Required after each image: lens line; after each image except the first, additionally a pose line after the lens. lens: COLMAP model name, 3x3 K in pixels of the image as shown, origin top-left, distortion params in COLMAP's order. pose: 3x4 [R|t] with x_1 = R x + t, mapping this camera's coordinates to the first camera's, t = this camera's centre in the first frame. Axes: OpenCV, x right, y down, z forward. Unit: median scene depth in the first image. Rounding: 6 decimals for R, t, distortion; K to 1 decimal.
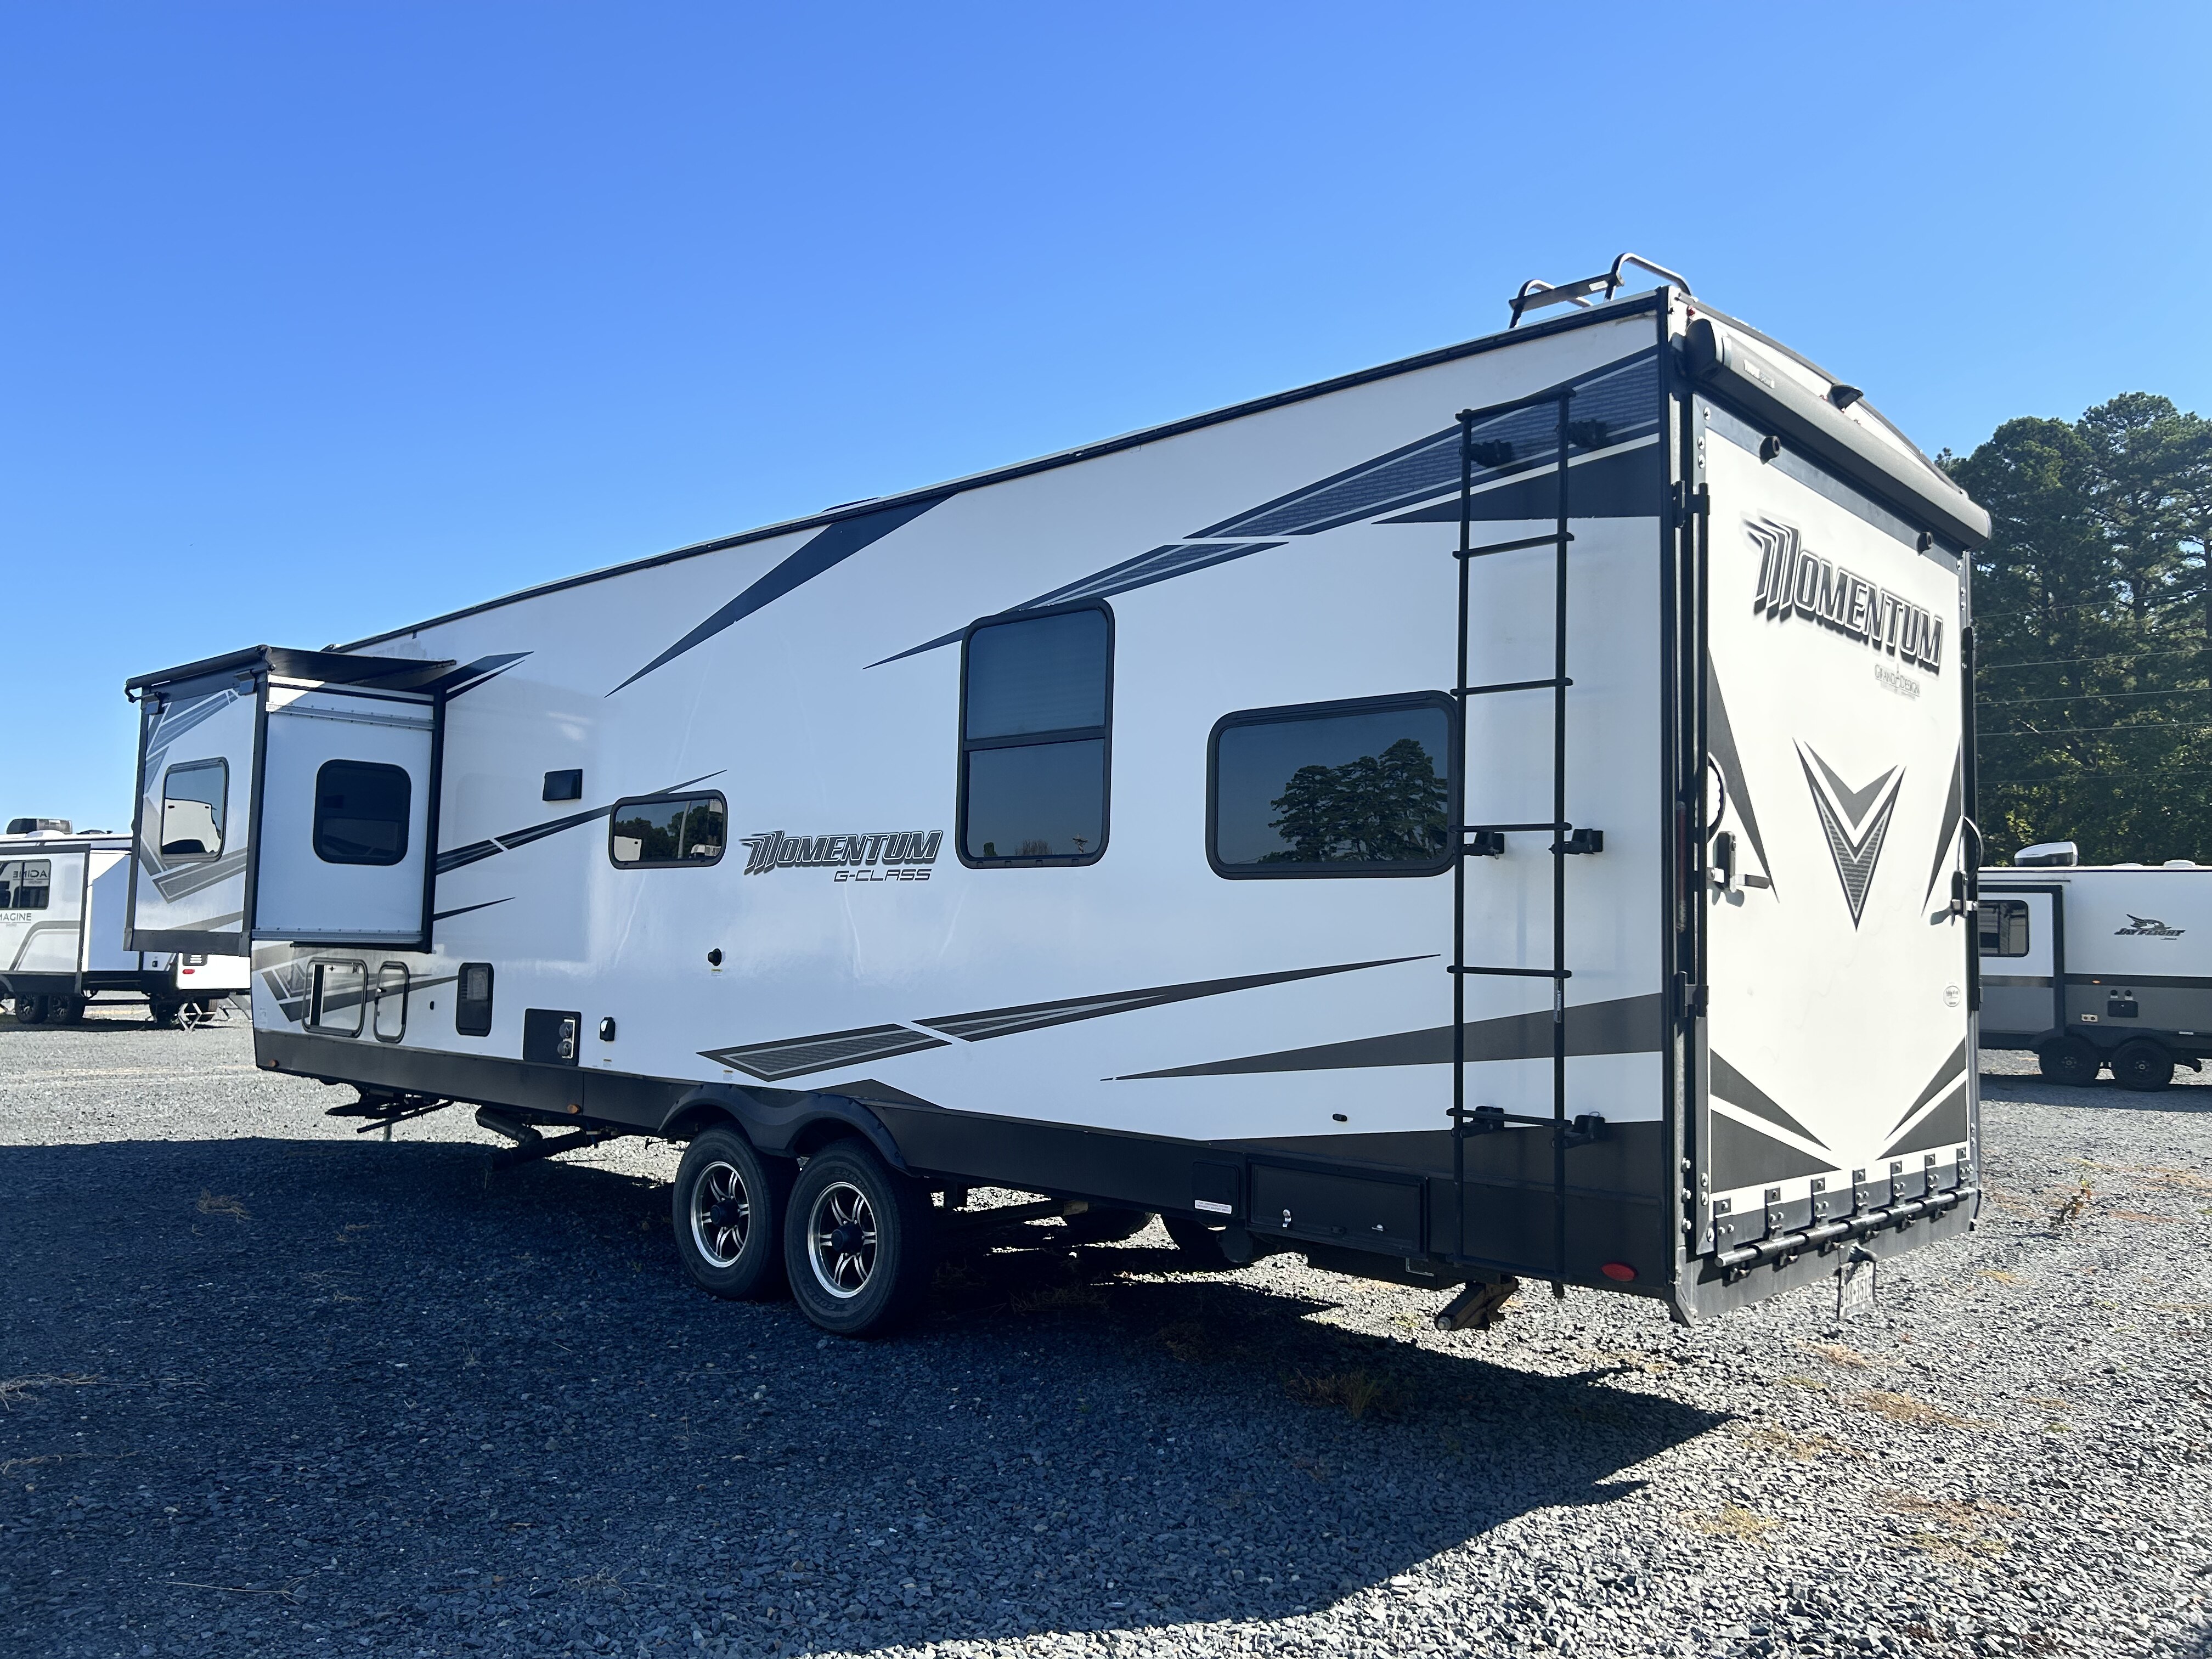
lens RADIAL K [[1689.0, 0, 1106.0], [0, 1689.0, 829.5], [0, 0, 1]] dist [0.005130, -0.003090]
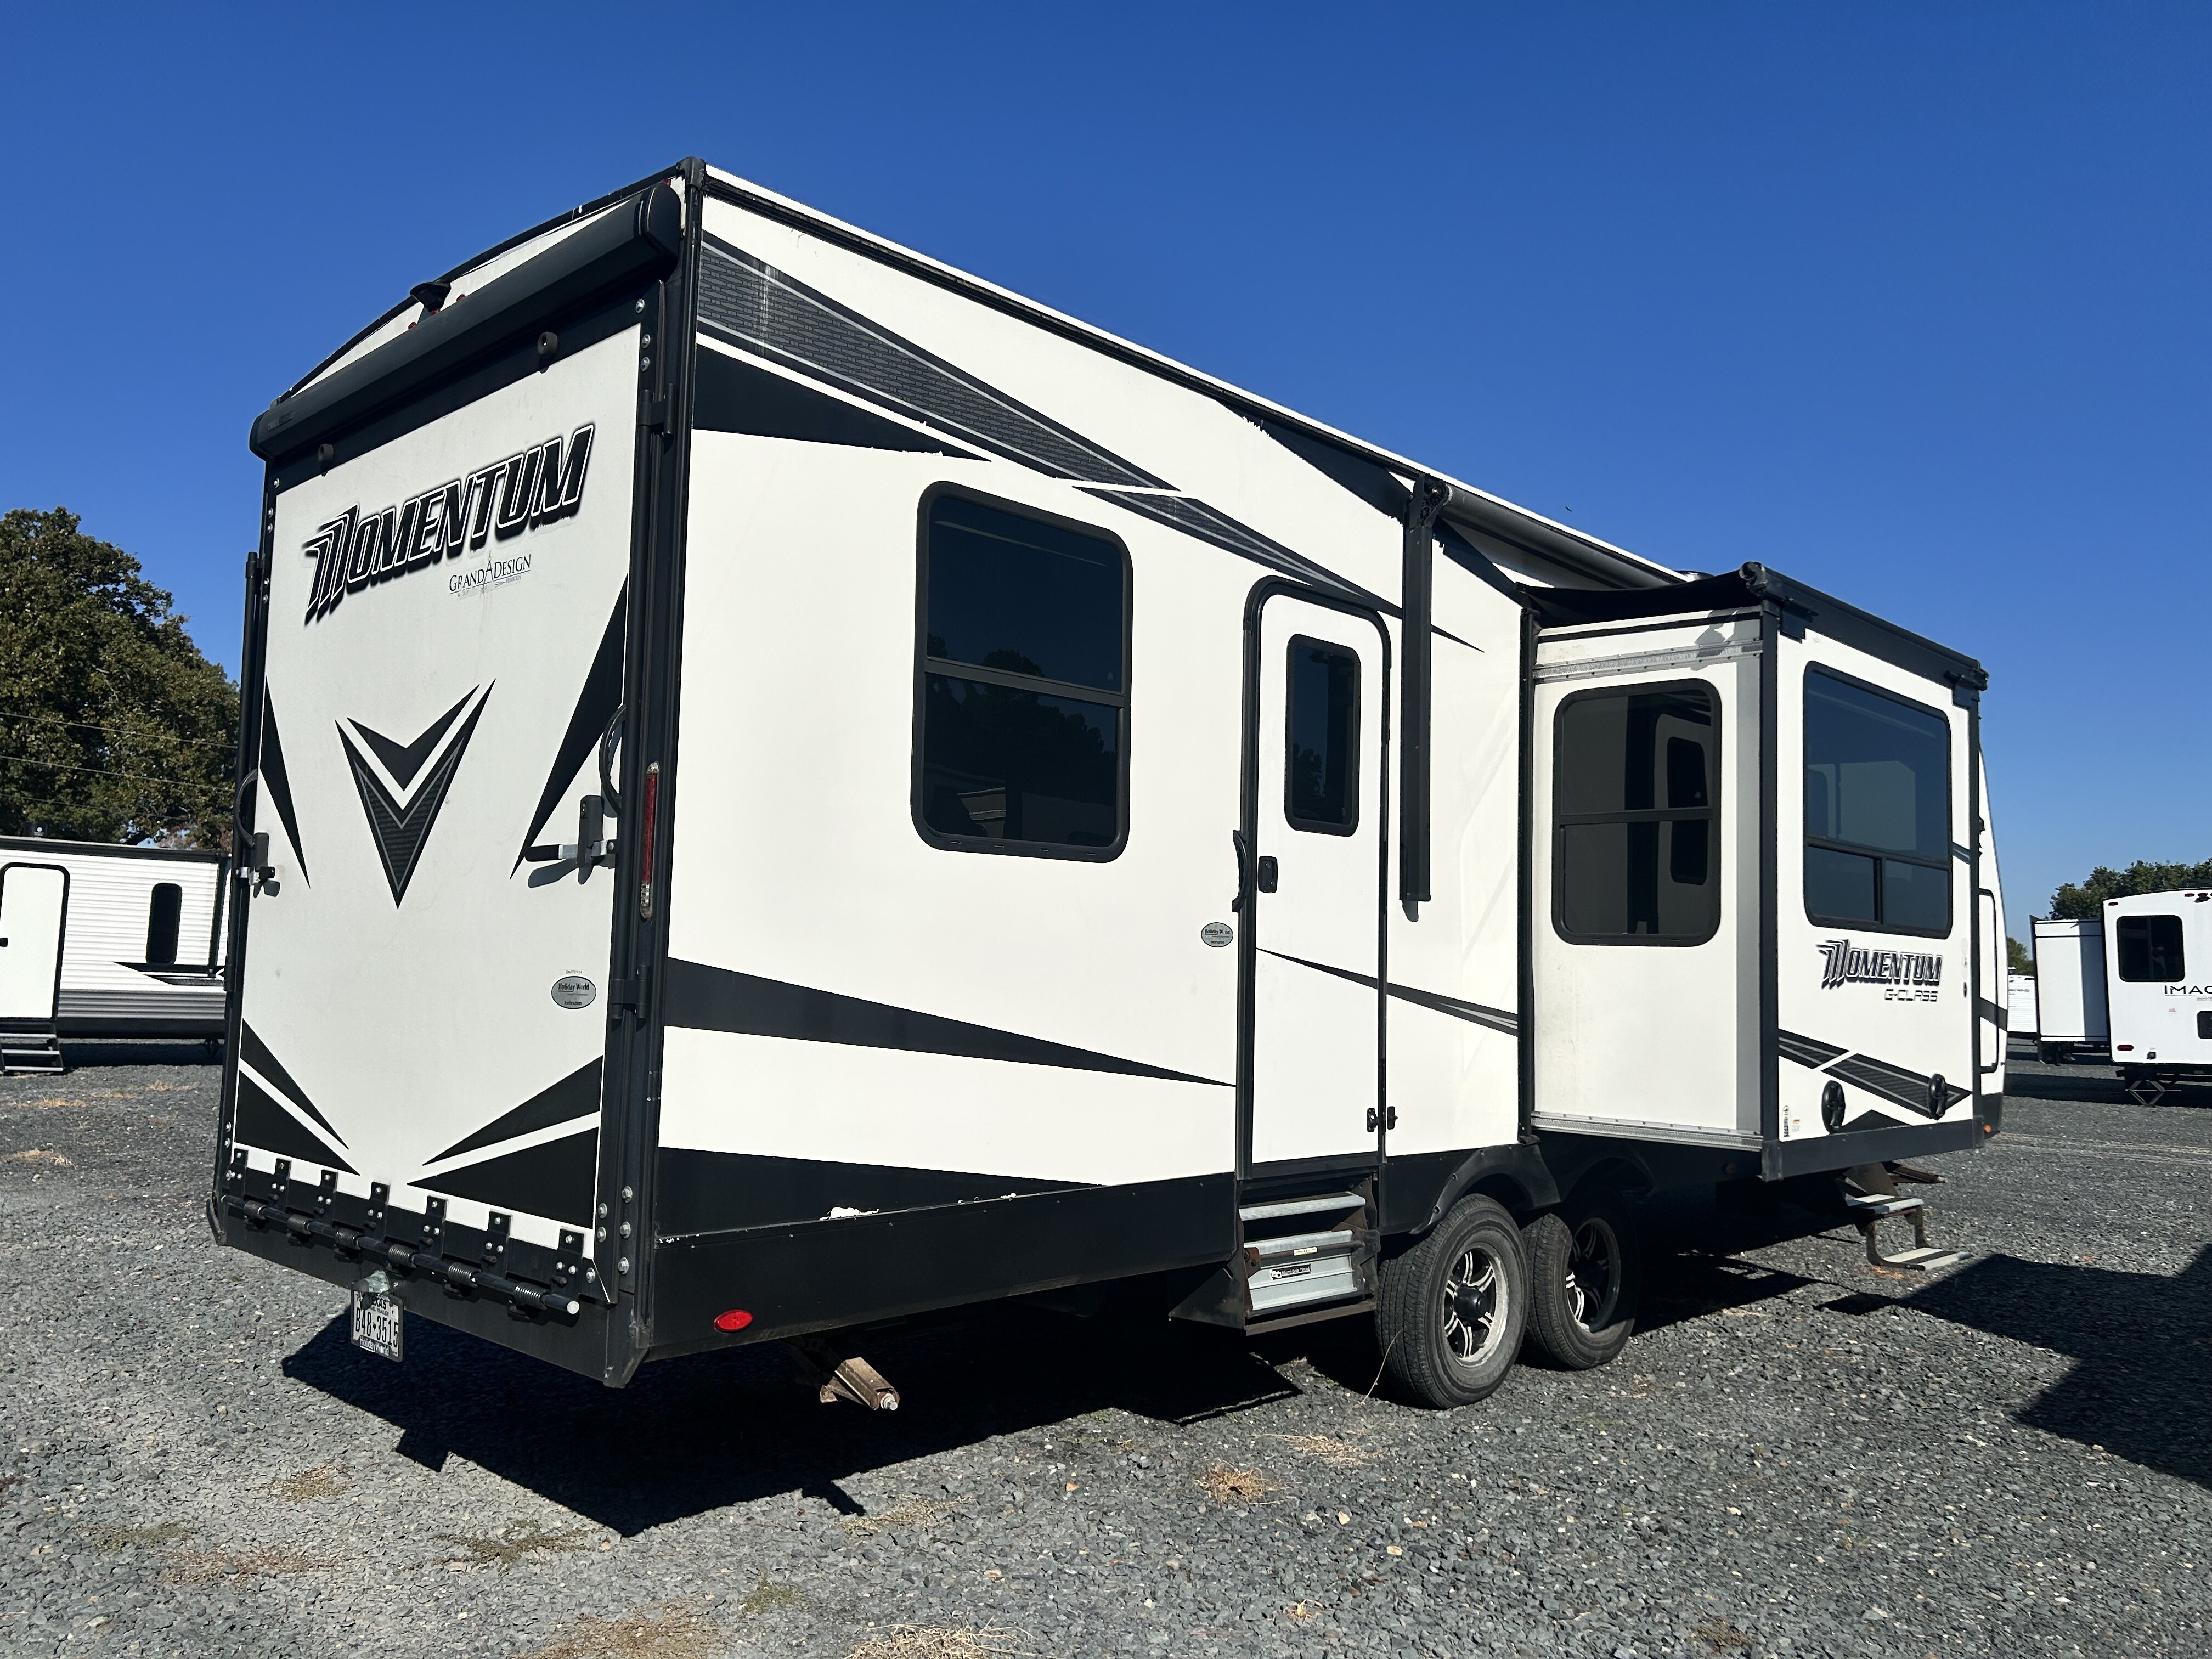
lens RADIAL K [[1689.0, 0, 1106.0], [0, 1689.0, 829.5], [0, 0, 1]] dist [0.005130, -0.003090]
pose [[-0.016869, -0.106880, -0.994129, 1.134166], [0.049784, 0.992947, -0.107598, 0.114670], [0.998618, -0.051307, -0.011429, 1.197980]]
